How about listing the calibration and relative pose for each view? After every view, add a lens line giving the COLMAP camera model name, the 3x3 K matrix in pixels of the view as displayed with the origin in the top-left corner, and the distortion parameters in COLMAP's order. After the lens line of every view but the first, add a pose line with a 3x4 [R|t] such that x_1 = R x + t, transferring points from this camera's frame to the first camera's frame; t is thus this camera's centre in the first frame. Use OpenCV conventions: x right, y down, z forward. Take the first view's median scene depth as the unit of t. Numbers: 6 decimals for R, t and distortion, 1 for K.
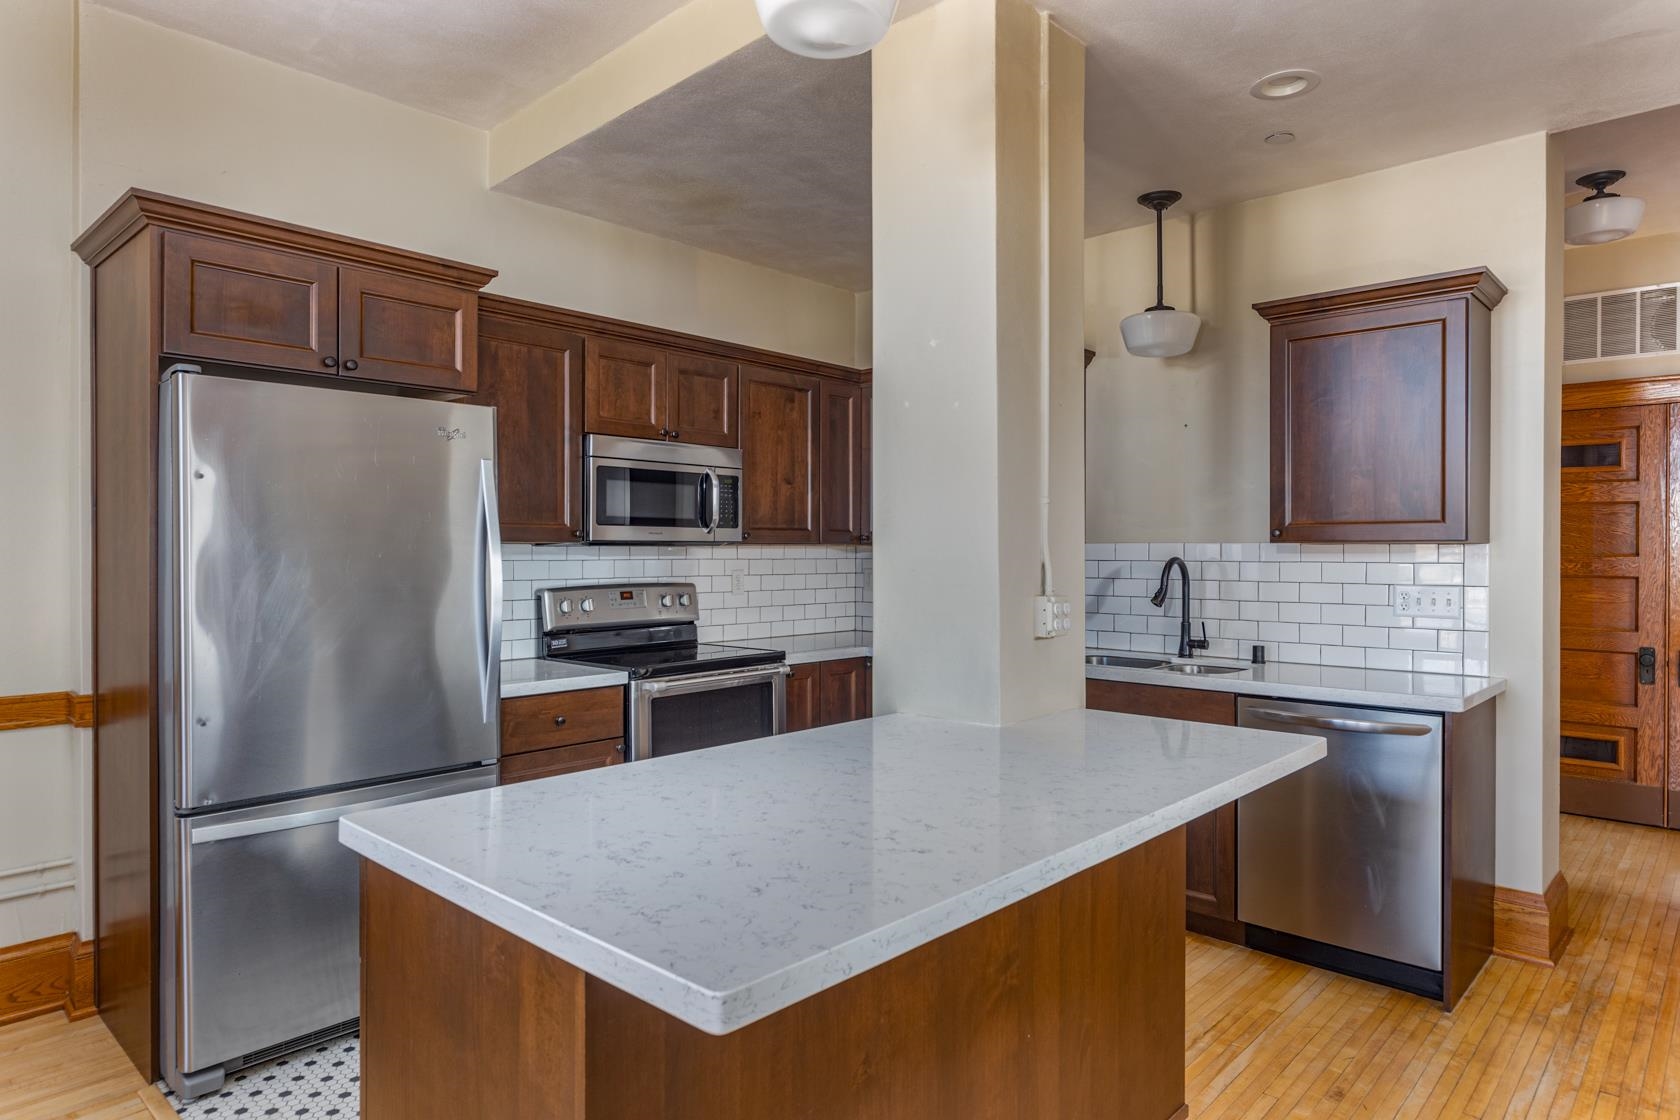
lens RADIAL K [[996.0, 0, 840.0], [0, 996.0, 560.0], [0, 0, 1]] dist [-0.001235, -0.000086]
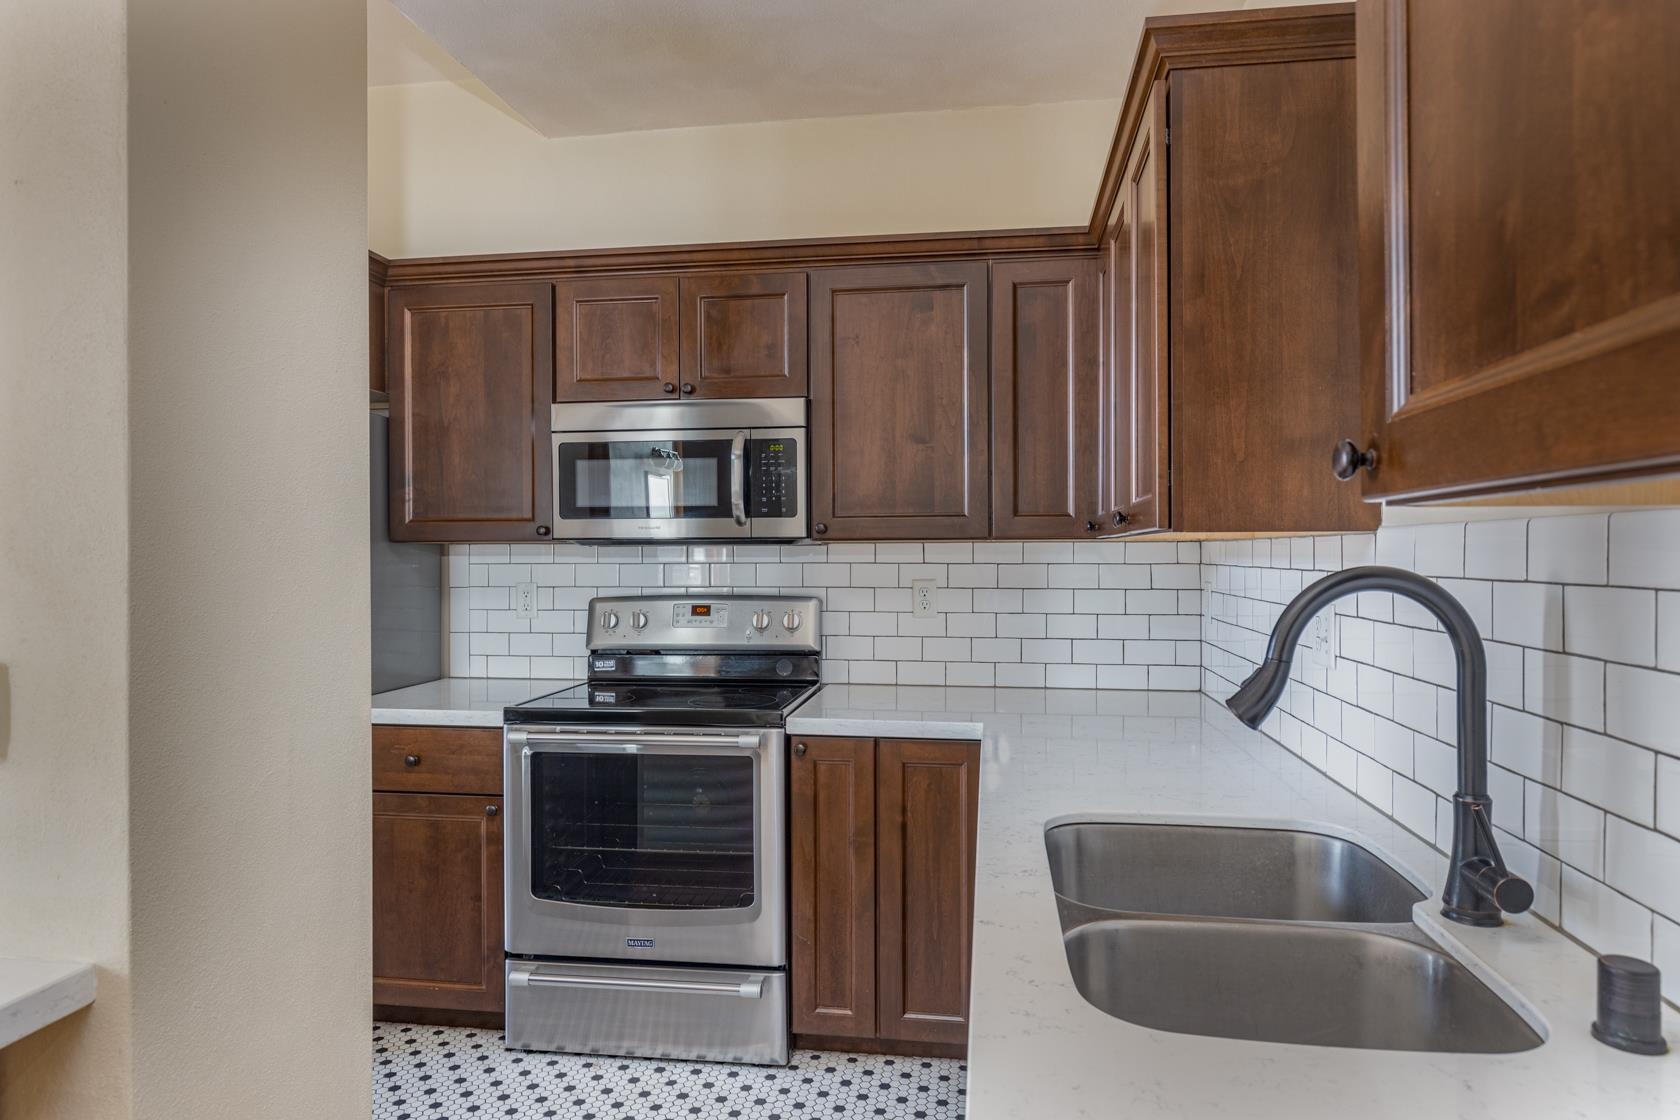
lens RADIAL K [[996.0, 0, 840.0], [0, 996.0, 560.0], [0, 0, 1]] dist [-0.001235, -0.000086]
pose [[0.560781, 0.005811, -0.827944, 0.478246], [-0.004244, 0.999982, 0.004144, -0.006324], [0.827953, 0.001190, 0.560796, 0.671428]]
